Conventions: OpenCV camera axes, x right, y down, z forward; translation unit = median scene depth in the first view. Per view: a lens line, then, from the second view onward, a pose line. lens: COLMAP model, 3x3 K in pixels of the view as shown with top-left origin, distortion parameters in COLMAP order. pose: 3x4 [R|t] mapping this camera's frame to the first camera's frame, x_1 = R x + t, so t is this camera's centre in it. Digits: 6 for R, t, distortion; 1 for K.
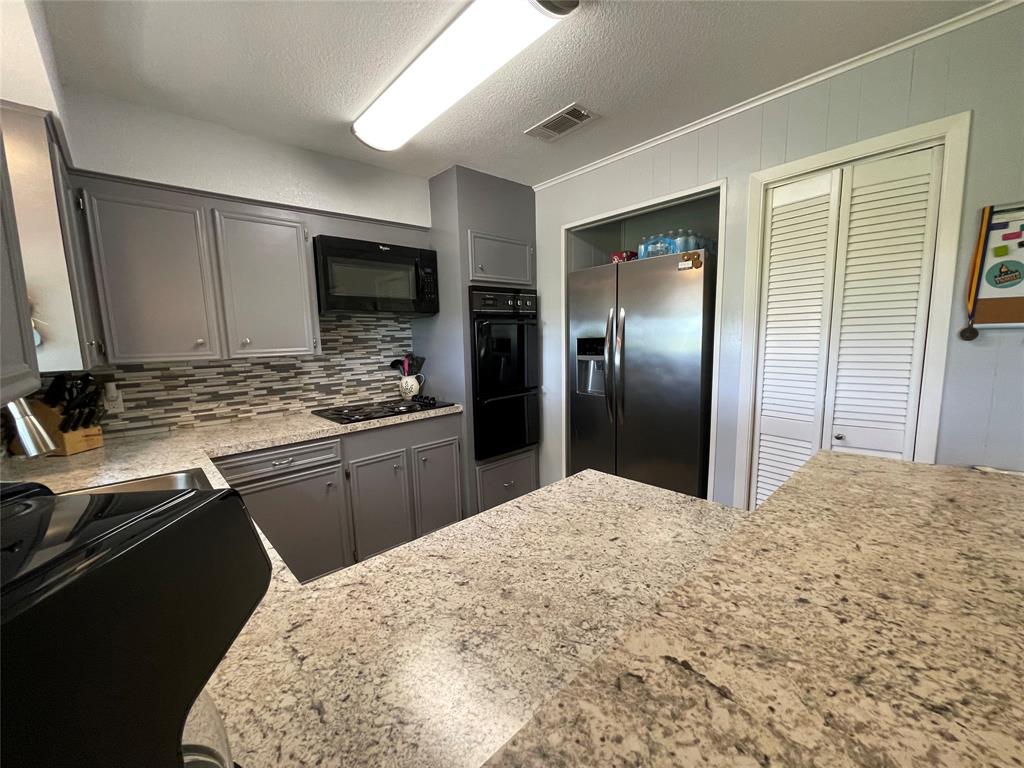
lens RADIAL K [[412.9, 0, 506.3], [0, 412.9, 393.8], [0, 0, 1]] dist [0.000779, -0.000153]
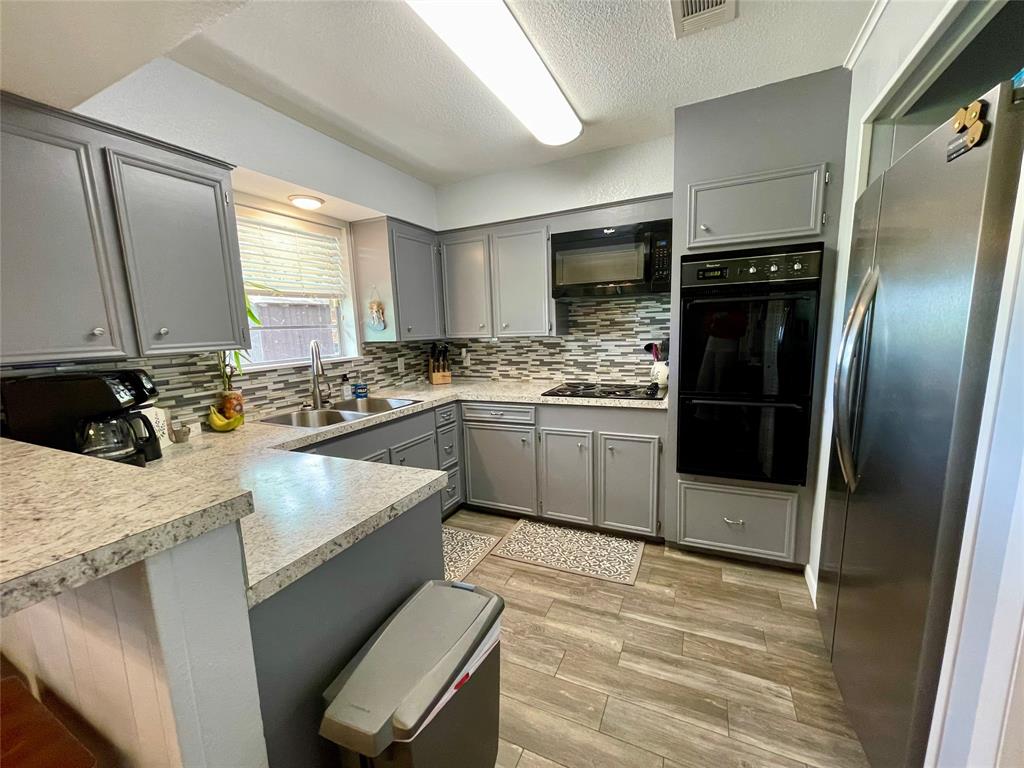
lens RADIAL K [[412.9, 0, 512.4], [0, 412.9, 390.7], [0, 0, 1]] dist [0.000779, -0.000153]
pose [[0.372788, 0.158388, -0.914299, 0.587242], [-0.104059, 0.986245, 0.128423, -0.075209], [0.922063, 0.047266, 0.384142, 0.410645]]
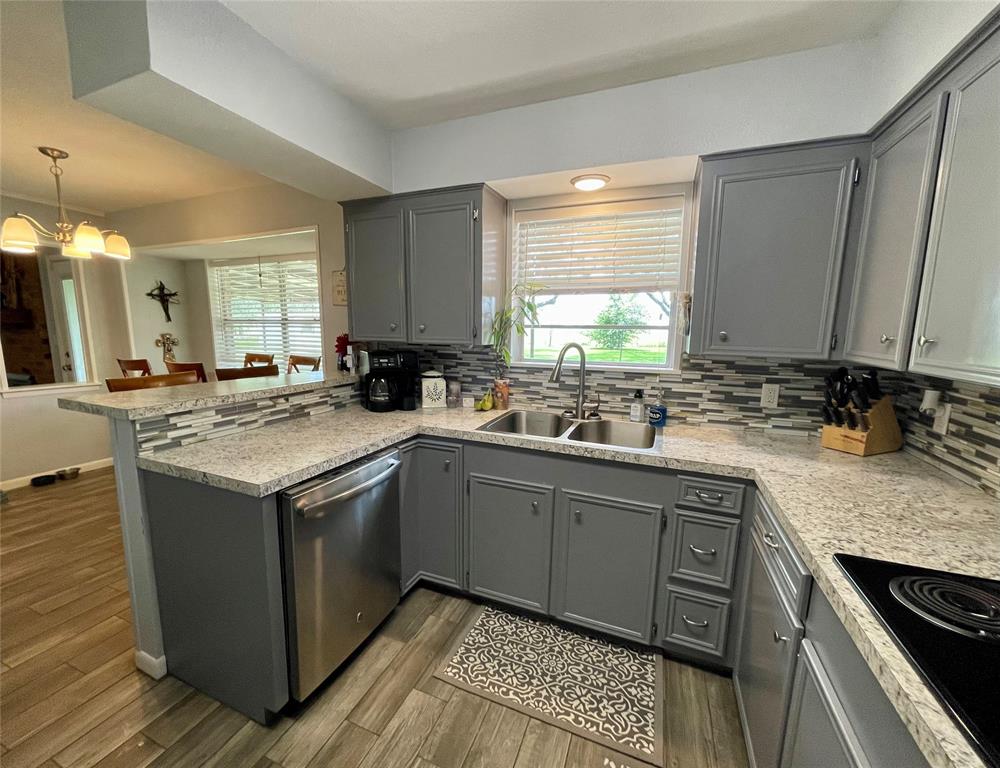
lens RADIAL K [[418.7, 0, 478.0], [0, 418.7, 385.7], [0, 0, 1]] dist [0.001265, 0.000346]
pose [[-0.915632, 0.071503, -0.395608, 0.059249], [-0.042994, 0.960995, 0.273202, -0.159024], [0.399712, 0.267161, -0.876844, 1.039640]]
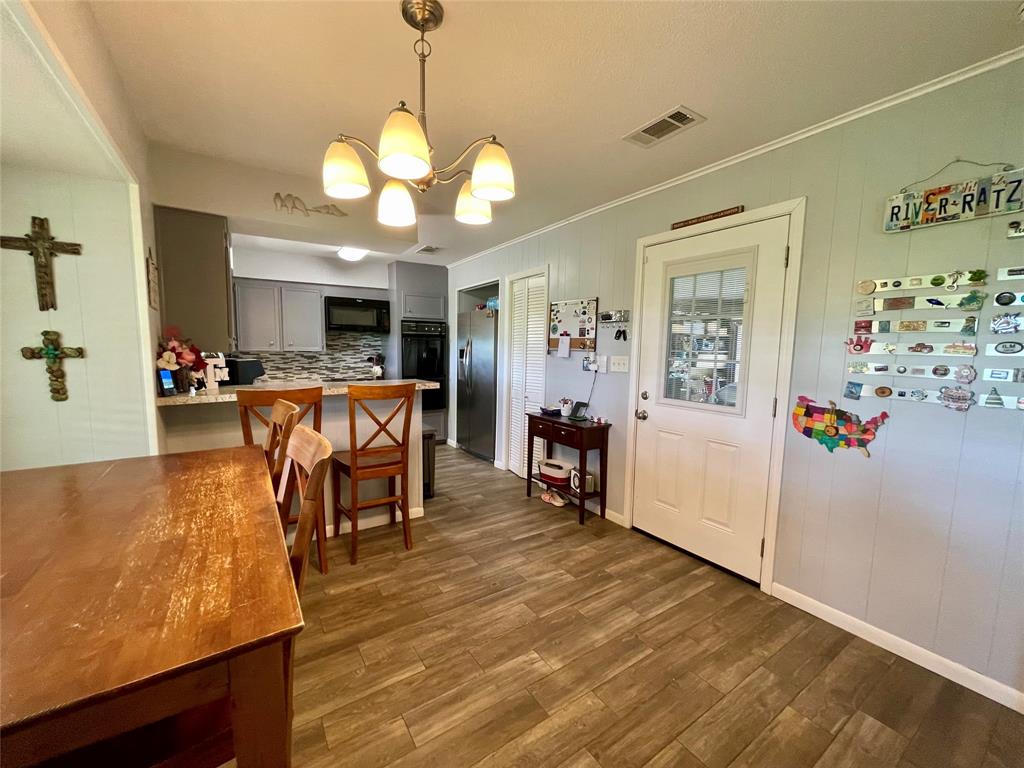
lens RADIAL K [[412.9, 0, 510.3], [0, 412.9, 387.0], [0, 0, 1]] dist [0.000779, -0.000153]
pose [[0.986653, 0.056315, -0.152786, 0.764280], [-0.063576, 0.997047, -0.043063, 0.109840], [0.149910, 0.052202, 0.987321, -0.871064]]
